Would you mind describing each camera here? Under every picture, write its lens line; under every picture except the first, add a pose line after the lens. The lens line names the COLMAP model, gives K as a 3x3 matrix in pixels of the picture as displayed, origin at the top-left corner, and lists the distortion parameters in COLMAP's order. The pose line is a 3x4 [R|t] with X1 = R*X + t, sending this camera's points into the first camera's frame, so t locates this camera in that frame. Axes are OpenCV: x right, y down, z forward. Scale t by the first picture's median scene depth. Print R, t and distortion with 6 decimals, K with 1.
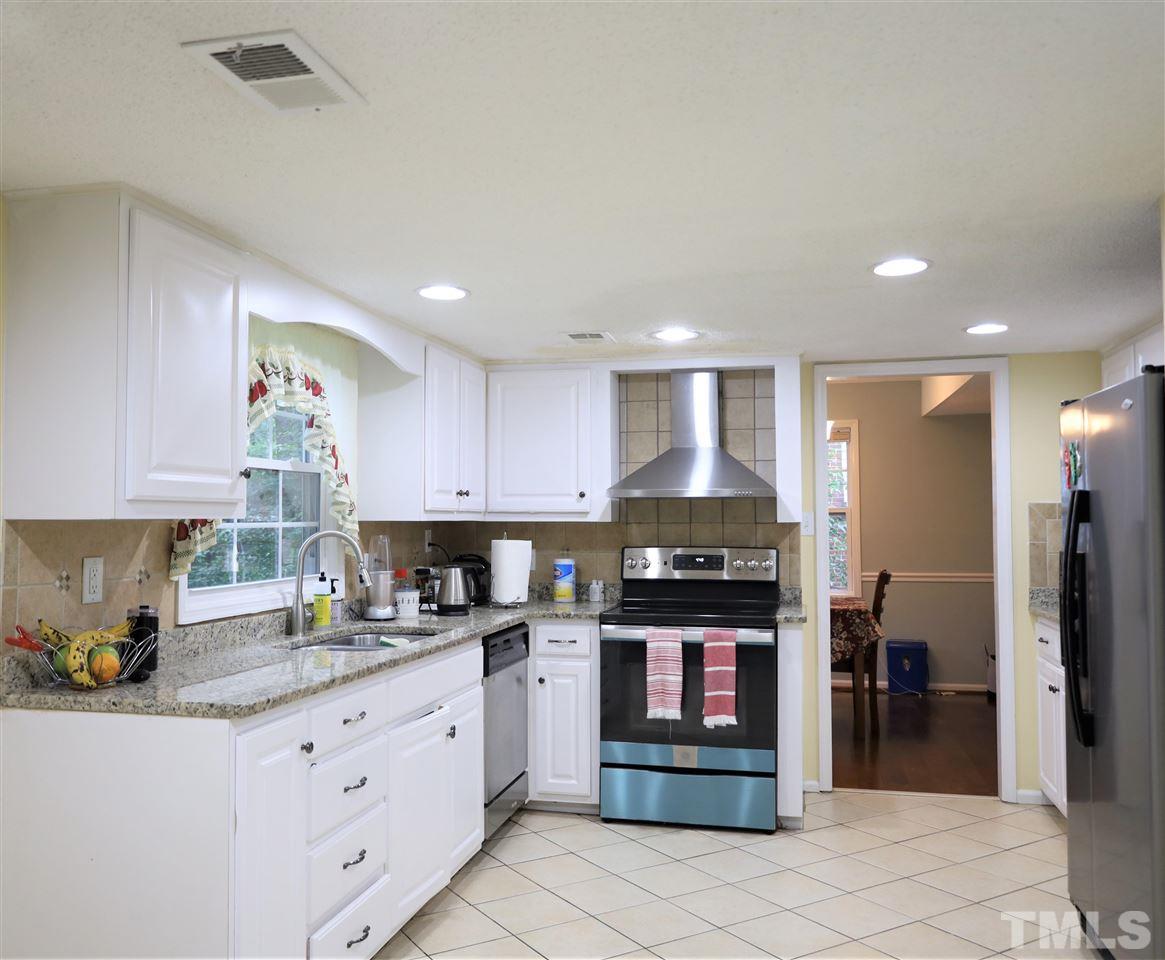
lens RADIAL K [[1011.5, 0, 582.5], [0, 1011.5, 480.0], [0, 0, 1]] dist [-0.004263, 0.002619]
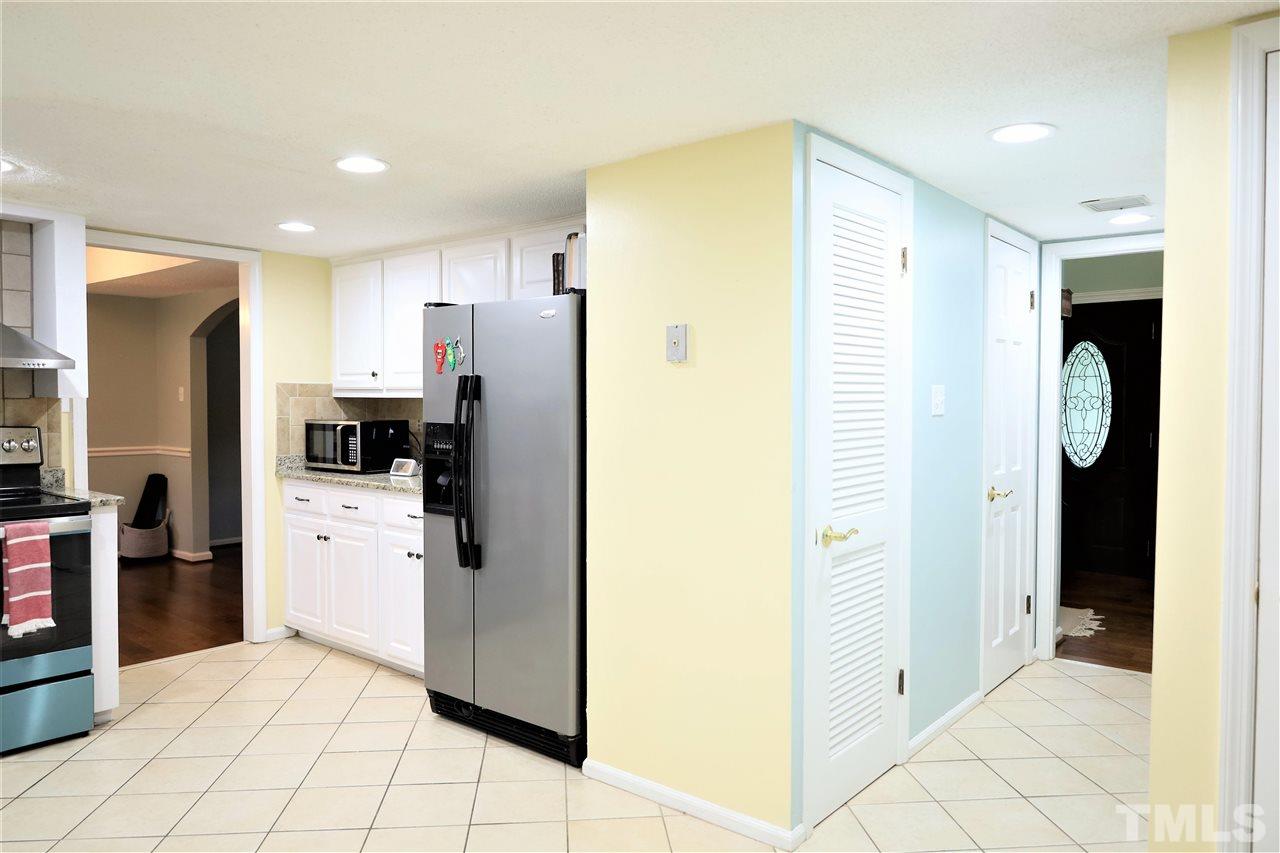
lens RADIAL K [[860.0, 0, 640.0], [0, 860.0, 426.5], [0, 0, 1]] dist [0.003640, 0.002960]
pose [[0.447447, -0.021722, 0.894046, -0.283566], [-0.044090, 0.997954, 0.046313, 0.010042], [-0.893223, -0.060141, 0.445574, 0.213677]]
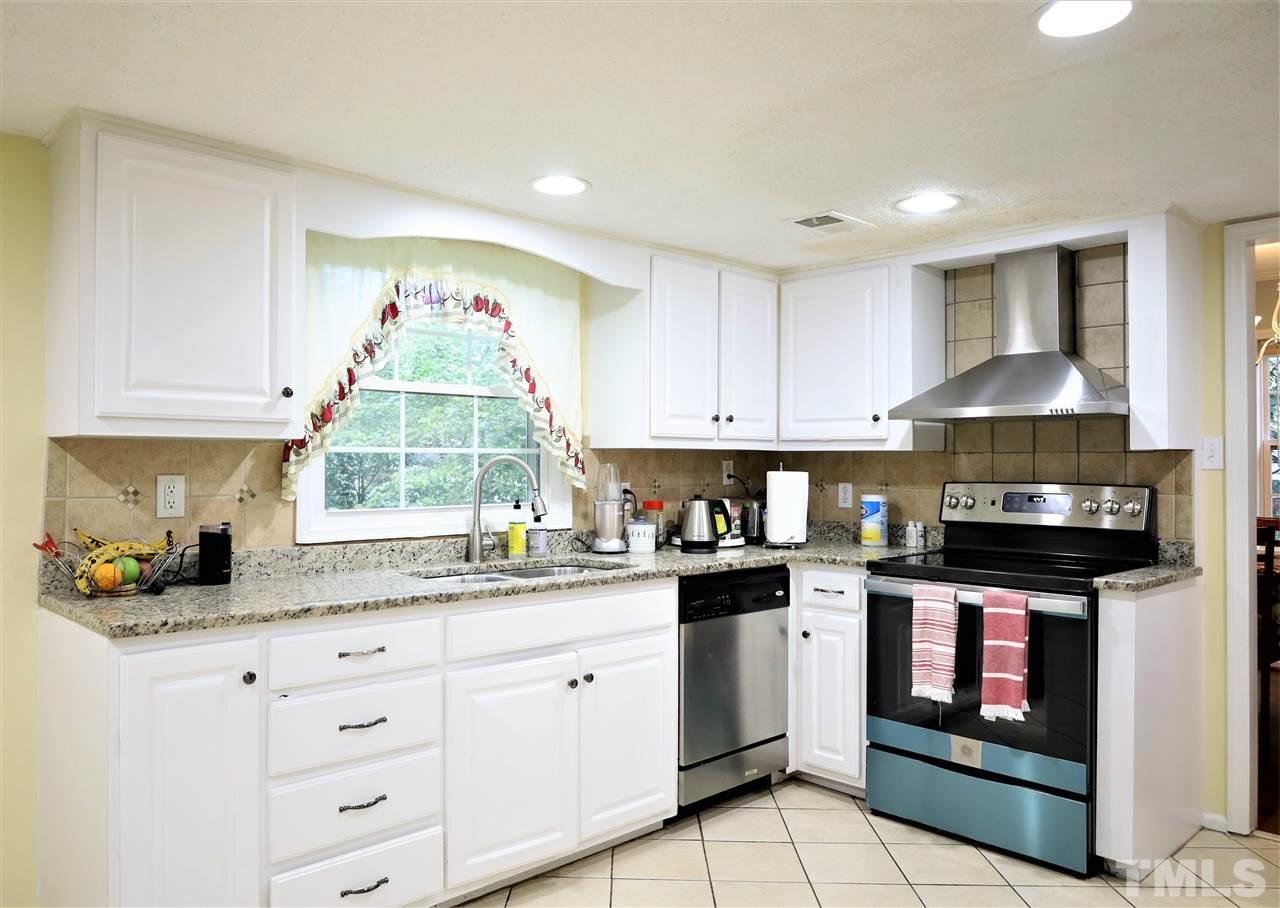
lens RADIAL K [[929.0, 0, 640.0], [0, 929.0, 454.0], [0, 0, 1]] dist [-0.007114, -0.002826]
pose [[0.832259, -0.003232, -0.554378, 0.290862], [0.019104, 0.999556, 0.022851, 0.025387], [0.554058, -0.029609, 0.831951, 0.281382]]
